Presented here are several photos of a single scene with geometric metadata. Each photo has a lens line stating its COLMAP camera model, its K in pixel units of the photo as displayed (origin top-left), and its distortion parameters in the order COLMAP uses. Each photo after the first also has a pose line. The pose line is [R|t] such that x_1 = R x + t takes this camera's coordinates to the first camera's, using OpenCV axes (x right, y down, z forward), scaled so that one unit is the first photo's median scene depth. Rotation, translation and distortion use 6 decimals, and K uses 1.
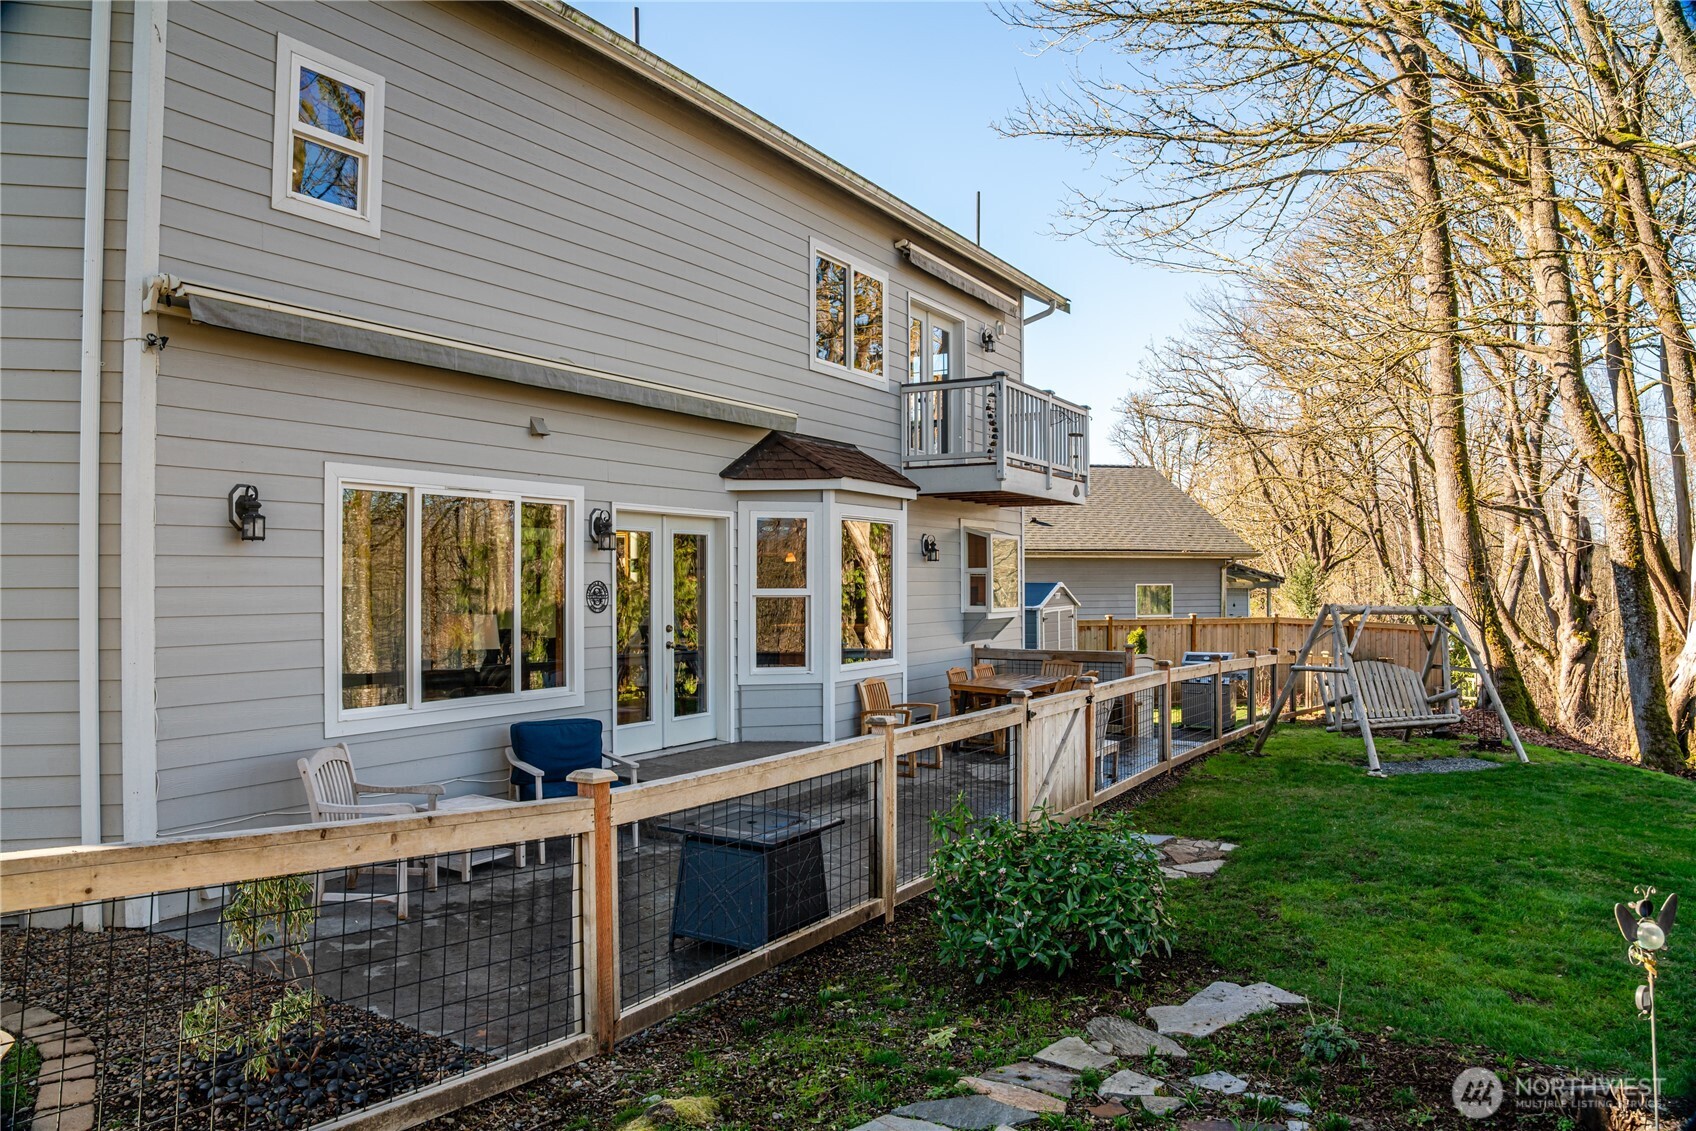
lens RADIAL K [[1161.8, 0, 848.0], [0, 1161.8, 565.5], [0, 0, 1]] dist [-0.044968, -0.000320]
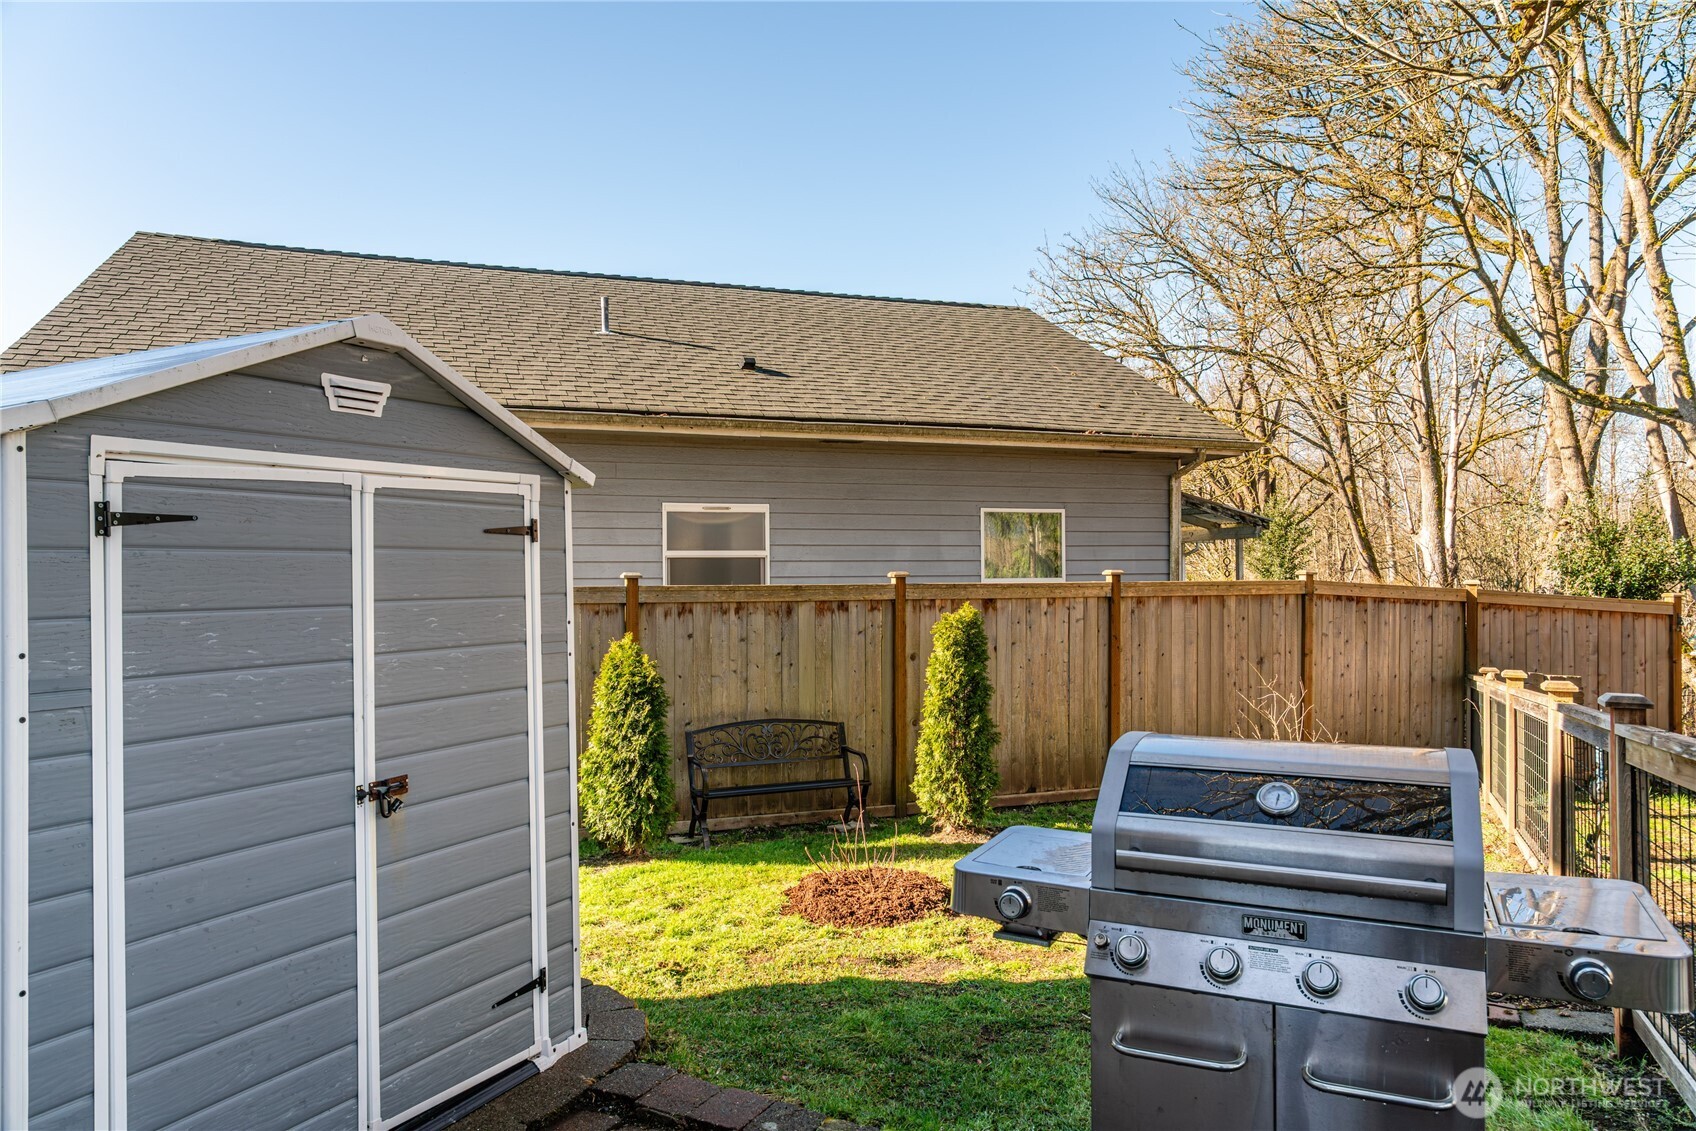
lens RADIAL K [[1161.8, 0, 848.0], [0, 1161.8, 565.5], [0, 0, 1]] dist [-0.044968, -0.000320]
pose [[0.996976, -0.000847, 0.077701, 0.179832], [0.000234, 0.999969, 0.007890, 0.037681], [-0.077706, -0.007848, 0.996945, 0.621595]]
